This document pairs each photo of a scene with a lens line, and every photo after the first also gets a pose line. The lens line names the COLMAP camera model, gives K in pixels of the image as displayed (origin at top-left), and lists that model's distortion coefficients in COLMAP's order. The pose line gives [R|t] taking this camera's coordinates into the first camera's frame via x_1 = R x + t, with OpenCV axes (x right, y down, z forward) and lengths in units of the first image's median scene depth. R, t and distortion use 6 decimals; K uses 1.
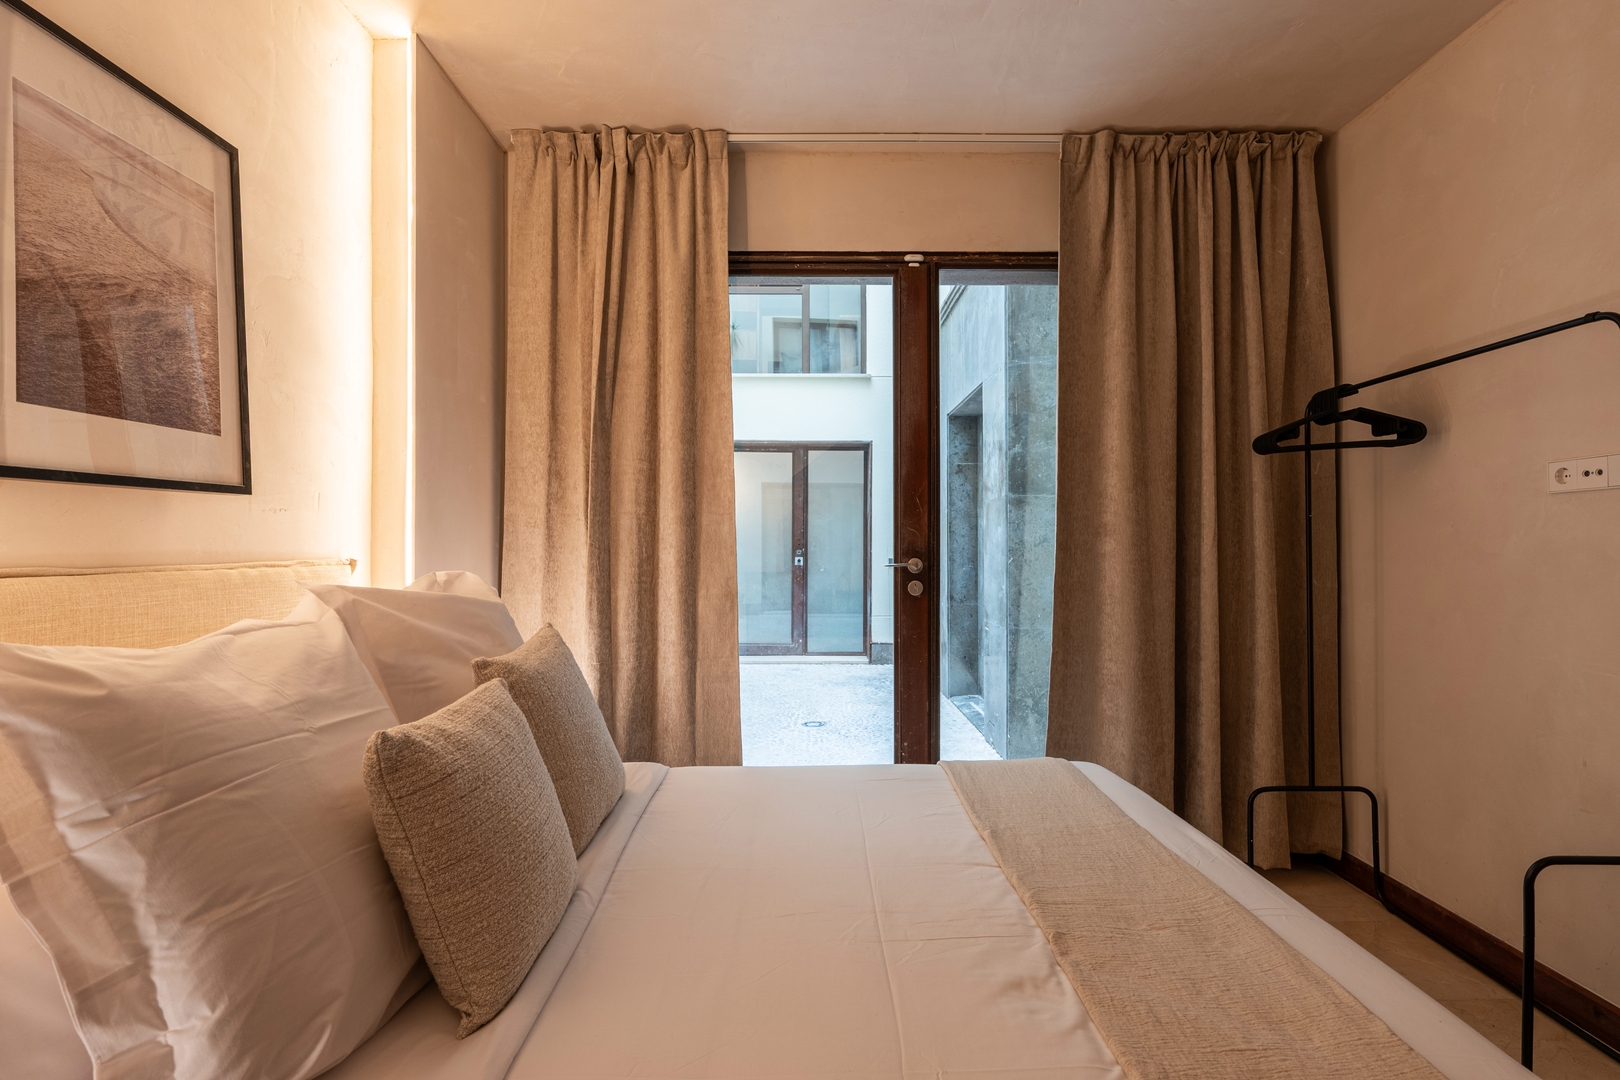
lens RADIAL K [[792.2, 0, 811.8], [0, 792.2, 542.5], [0, 0, 1]] dist [0.002238, 0.000305]
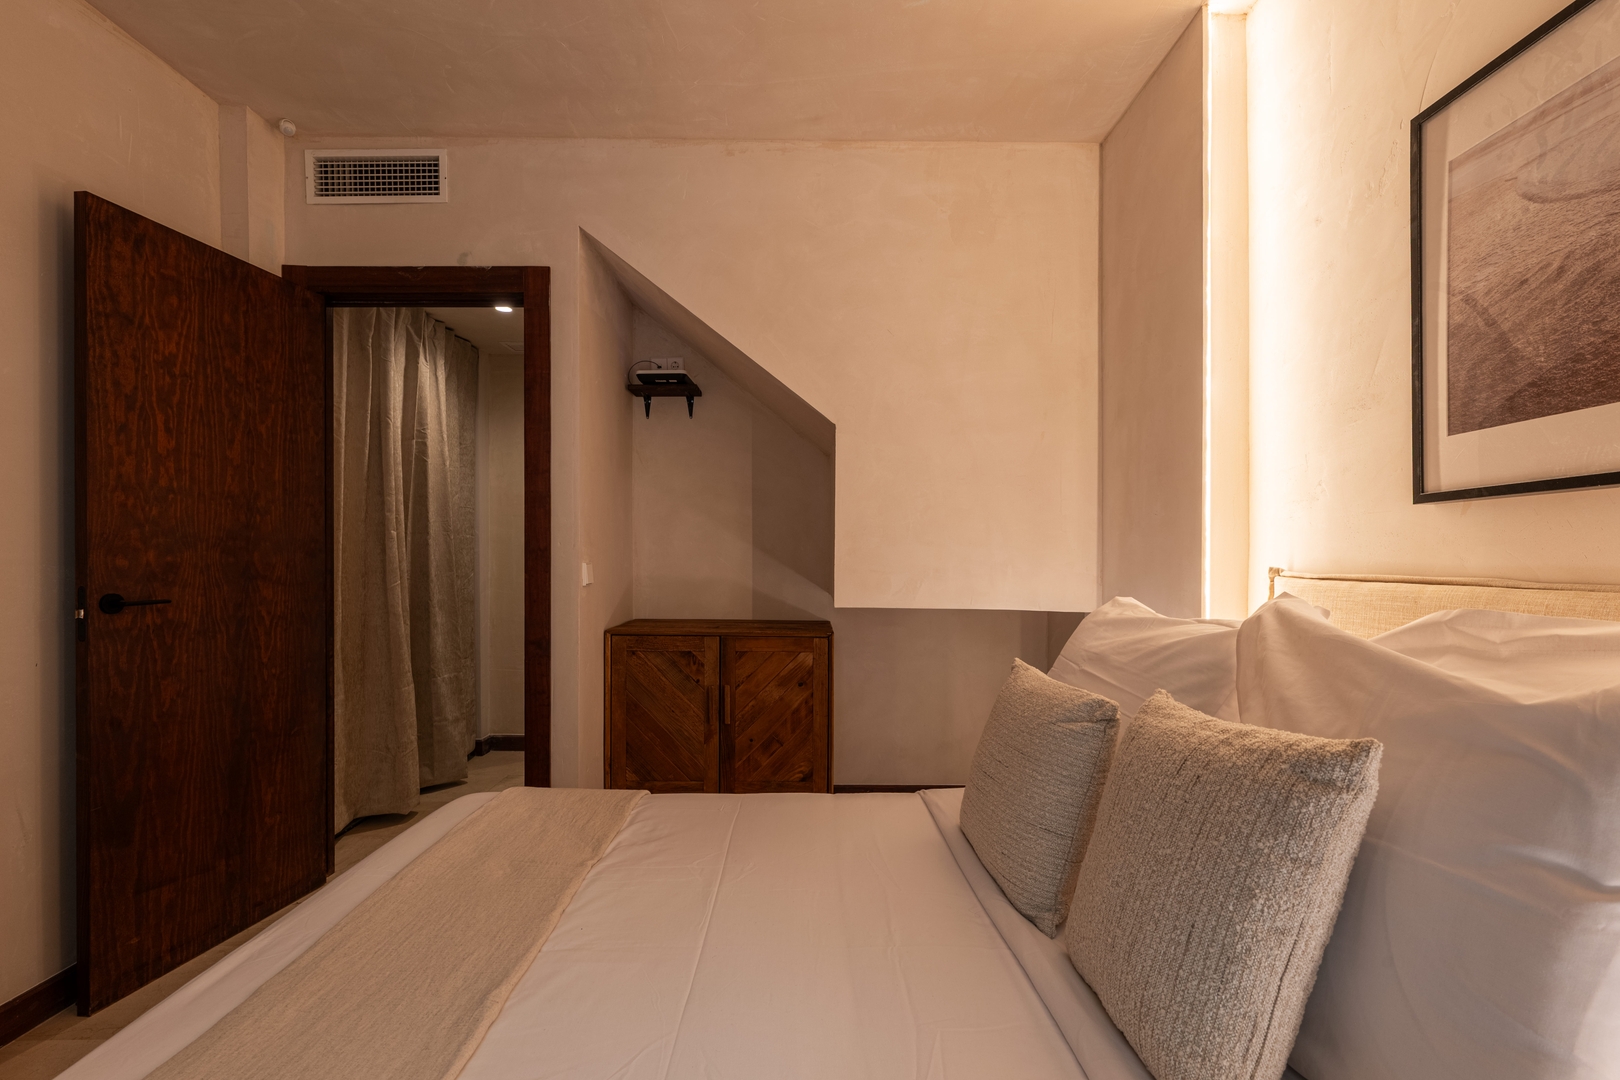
lens RADIAL K [[734.9, 0, 805.2], [0, 734.9, 548.9], [0, 0, 1]] dist [0.000974, 0.000031]
pose [[-0.999978, 0.000891, 0.006581, -0.047003], [0.000838, 0.999966, -0.008189, -0.000788], [-0.006588, -0.008183, -0.999945, 1.931972]]
